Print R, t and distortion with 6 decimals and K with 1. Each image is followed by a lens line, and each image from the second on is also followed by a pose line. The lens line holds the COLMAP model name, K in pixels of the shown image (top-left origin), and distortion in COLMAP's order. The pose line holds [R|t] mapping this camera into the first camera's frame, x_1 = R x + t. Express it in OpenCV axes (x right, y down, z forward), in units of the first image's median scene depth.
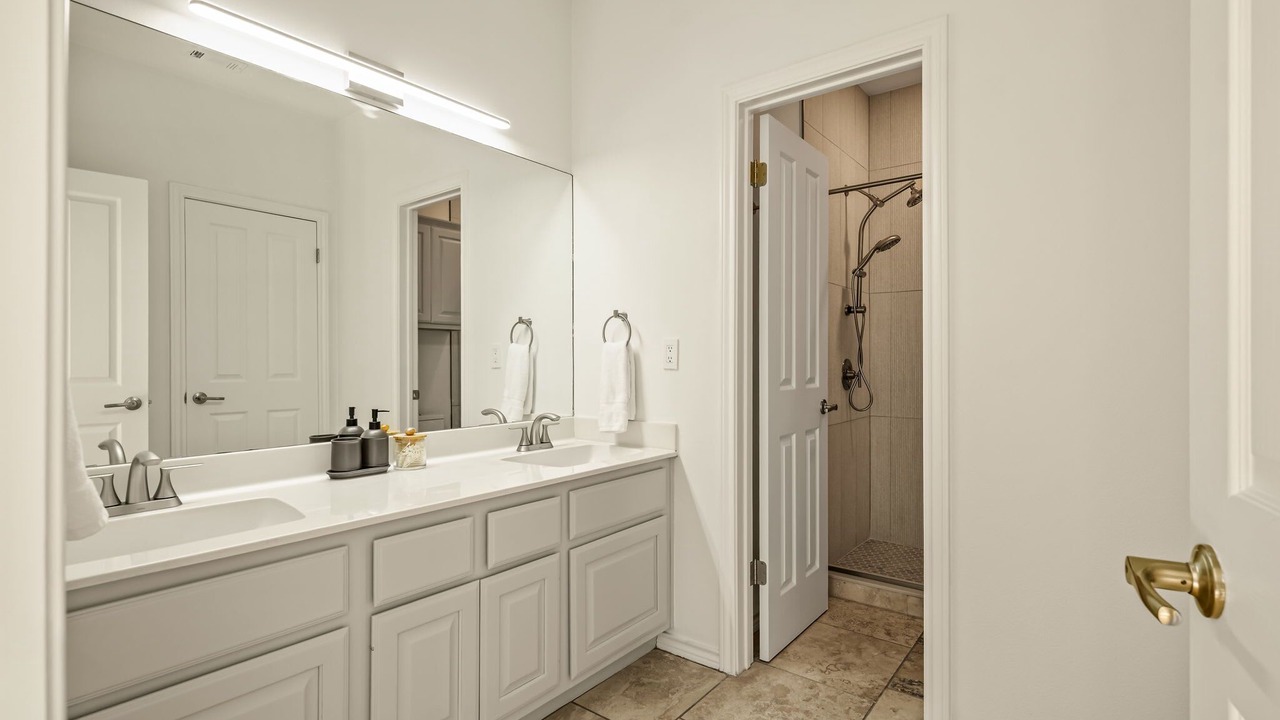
lens RADIAL K [[592.5, 0, 650.1], [0, 592.5, 357.2], [0, 0, 1]] dist [0.001066, 0.000262]
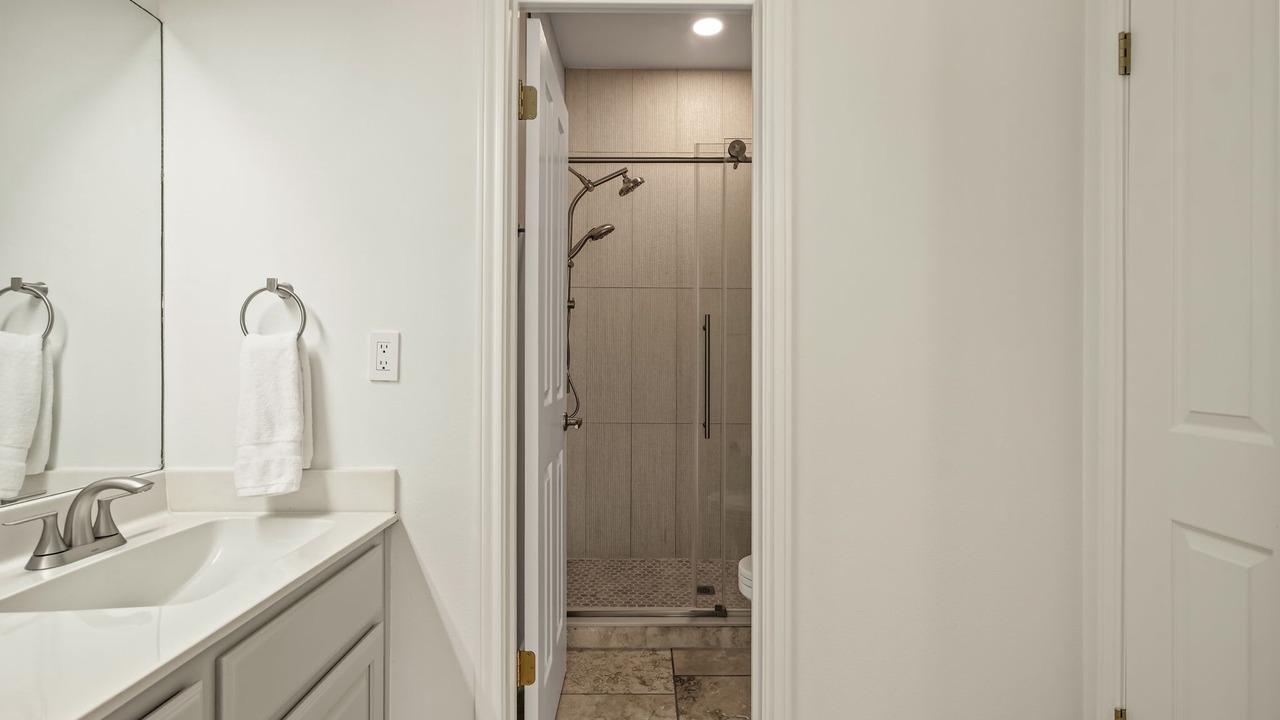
lens RADIAL K [[581.4, 0, 641.5], [0, 581.4, 355.7], [0, 0, 1]] dist [-0.000116, -0.000169]
pose [[0.788506, 0.004822, 0.615008, -0.122222], [-0.007905, 0.999966, 0.002296, -0.009342], [-0.614976, -0.006672, 0.788518, 0.344931]]
